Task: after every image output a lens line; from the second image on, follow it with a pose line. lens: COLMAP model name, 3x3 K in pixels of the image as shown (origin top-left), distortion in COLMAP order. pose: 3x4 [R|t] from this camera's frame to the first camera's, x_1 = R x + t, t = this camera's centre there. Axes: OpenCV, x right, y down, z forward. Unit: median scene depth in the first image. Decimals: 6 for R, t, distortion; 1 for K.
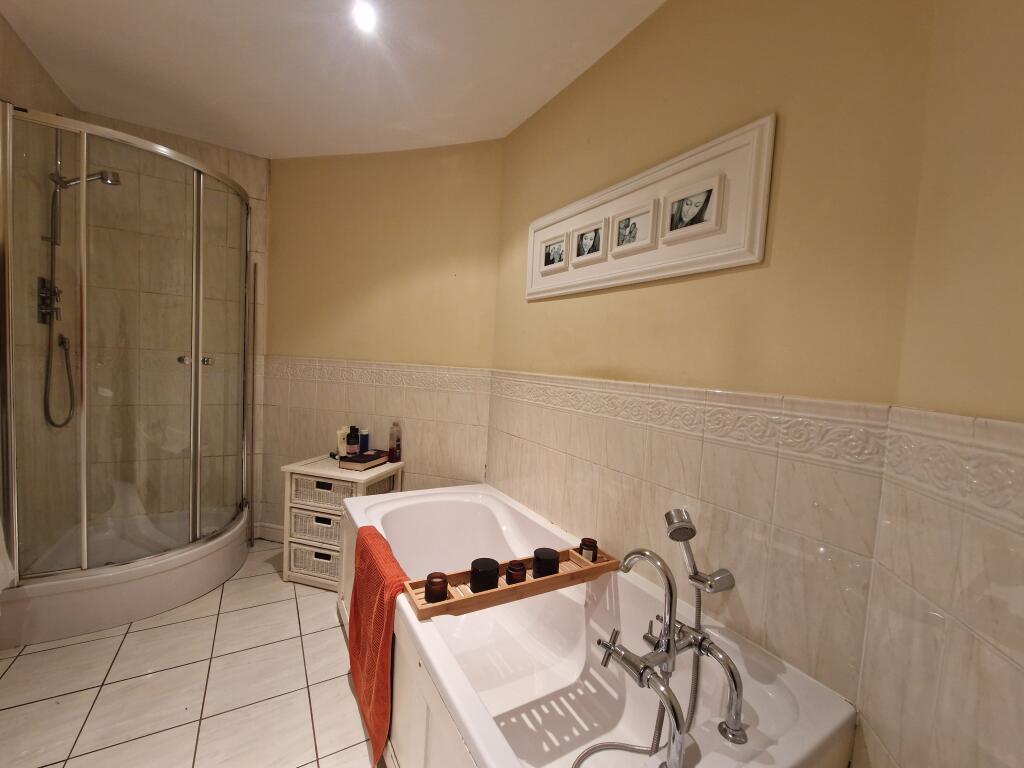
lens RADIAL K [[420.5, 0, 512.0], [0, 420.5, 384.0], [0, 0, 1]] dist [-0.000116, 0.000092]
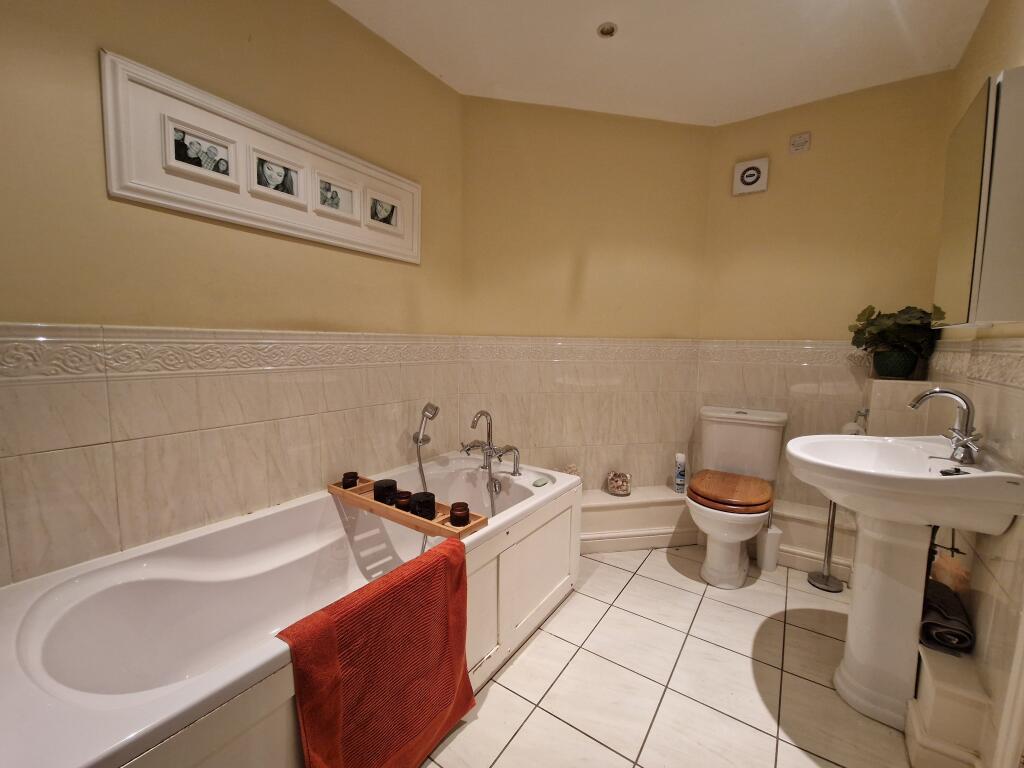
lens RADIAL K [[420.5, 0, 512.0], [0, 420.5, 384.0], [0, 0, 1]] dist [-0.000116, 0.000092]
pose [[-0.419821, -0.136854, 0.897230, -0.881899], [0.023553, 0.986591, 0.161504, -0.036580], [-0.907301, 0.088935, -0.410968, 0.950434]]
